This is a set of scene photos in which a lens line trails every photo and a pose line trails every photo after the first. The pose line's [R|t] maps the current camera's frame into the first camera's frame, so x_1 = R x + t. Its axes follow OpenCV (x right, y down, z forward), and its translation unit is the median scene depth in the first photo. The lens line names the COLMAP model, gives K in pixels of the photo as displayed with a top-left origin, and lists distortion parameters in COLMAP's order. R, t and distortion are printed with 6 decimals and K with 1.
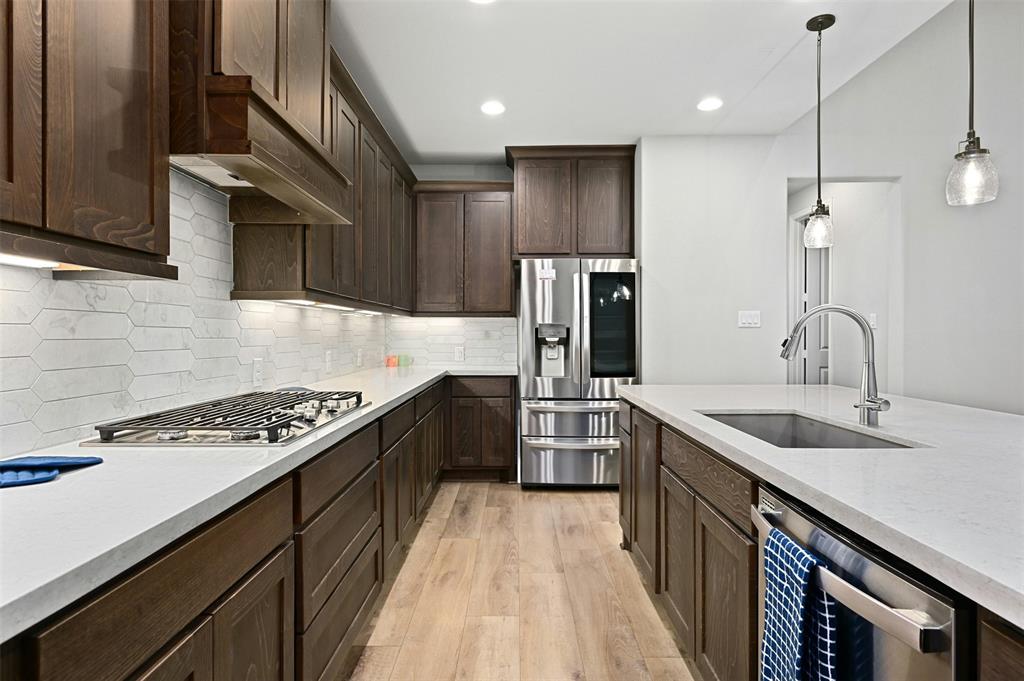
lens RADIAL K [[538.7, 0, 512.0], [0, 538.7, 340.5], [0, 0, 1]] dist [-0.000370, 0.000000]
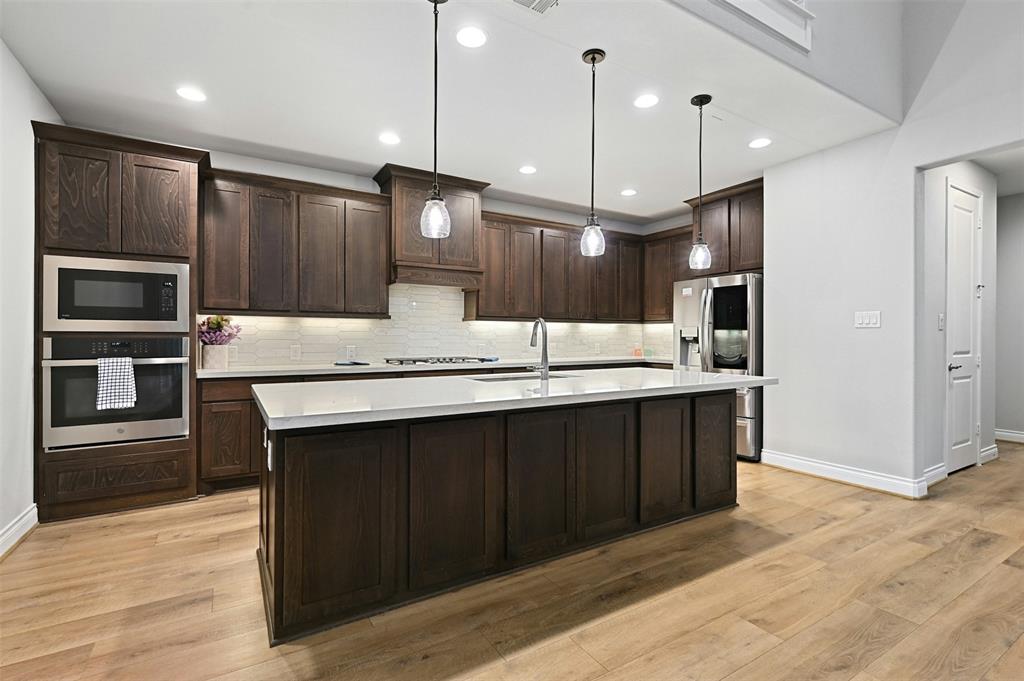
lens RADIAL K [[414.8, 0, 516.9], [0, 414.8, 336.8], [0, 0, 1]] dist [-0.000407, 0.000023]
pose [[0.581225, 0.002479, -0.813739, 0.689032], [-0.011283, 0.999924, -0.005013, 0.003750], [0.813665, 0.012095, 0.581209, 0.022212]]
